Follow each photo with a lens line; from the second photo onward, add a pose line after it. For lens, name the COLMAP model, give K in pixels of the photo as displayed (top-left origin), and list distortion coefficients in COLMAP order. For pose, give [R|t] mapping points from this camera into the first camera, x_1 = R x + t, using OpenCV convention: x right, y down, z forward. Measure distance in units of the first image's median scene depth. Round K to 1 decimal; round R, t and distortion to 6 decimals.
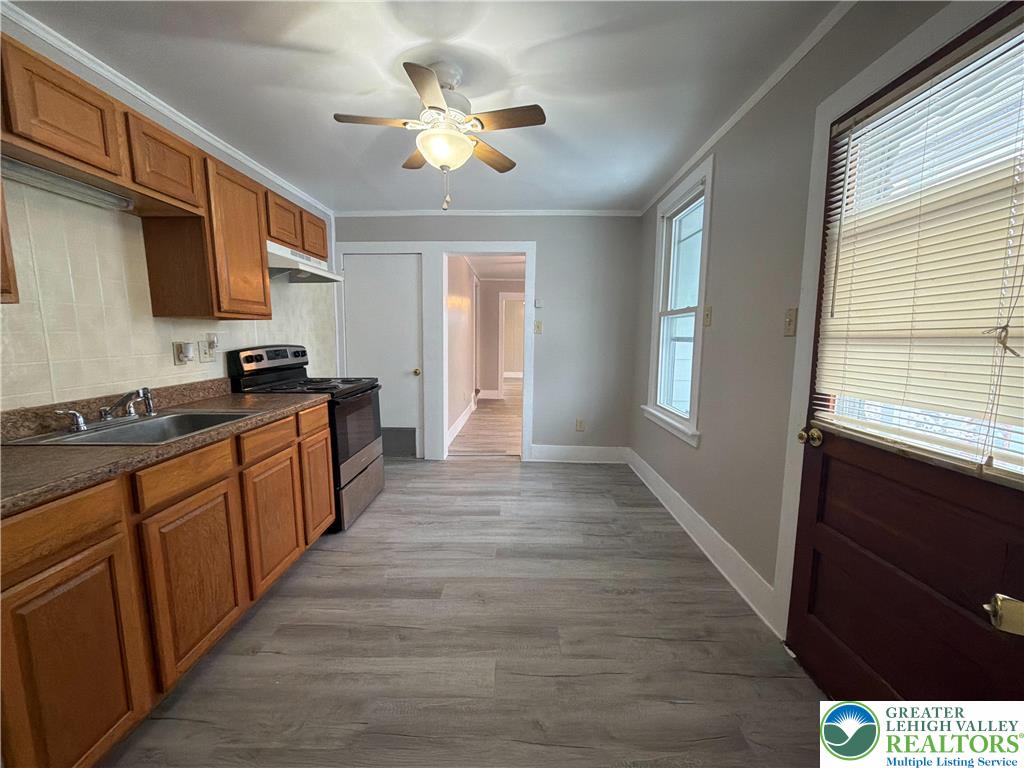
lens RADIAL K [[408.9, 0, 512.8], [0, 408.9, 388.3], [0, 0, 1]] dist [-0.001561, -0.000359]
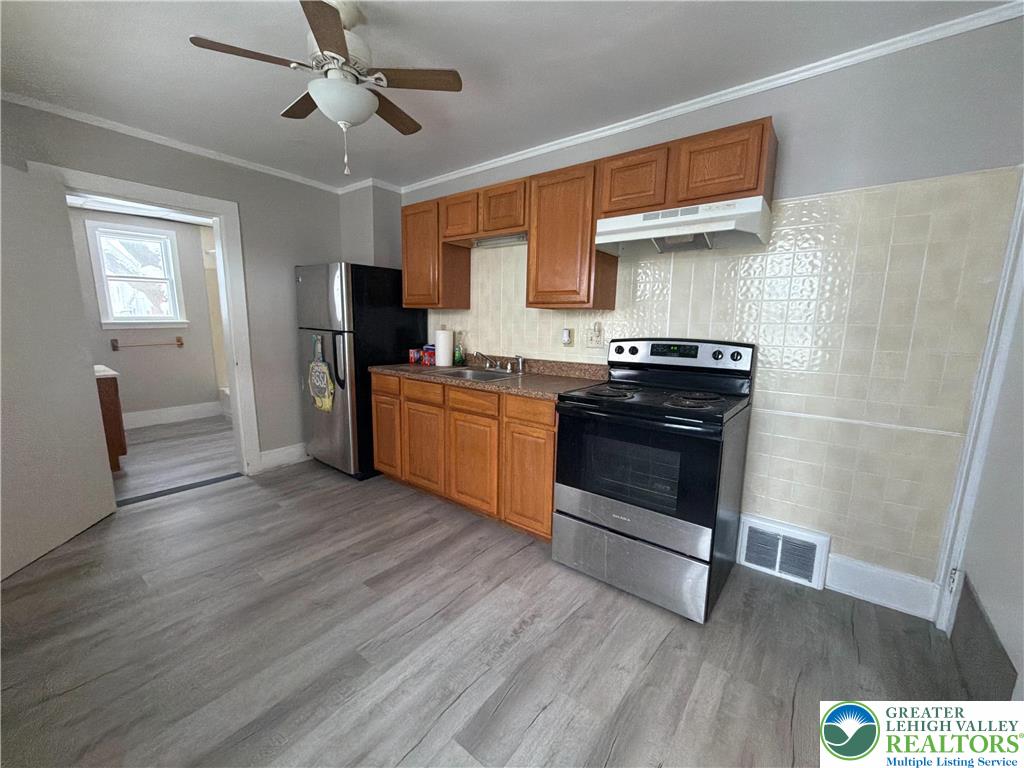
lens RADIAL K [[408.9, 0, 514.4], [0, 408.9, 384.1], [0, 0, 1]] dist [-0.001561, -0.000359]
pose [[-0.606579, 0.115346, -0.786611, 0.275750], [-0.119879, 0.964837, 0.233922, -0.200150], [0.785933, 0.236190, -0.571422, 1.457229]]
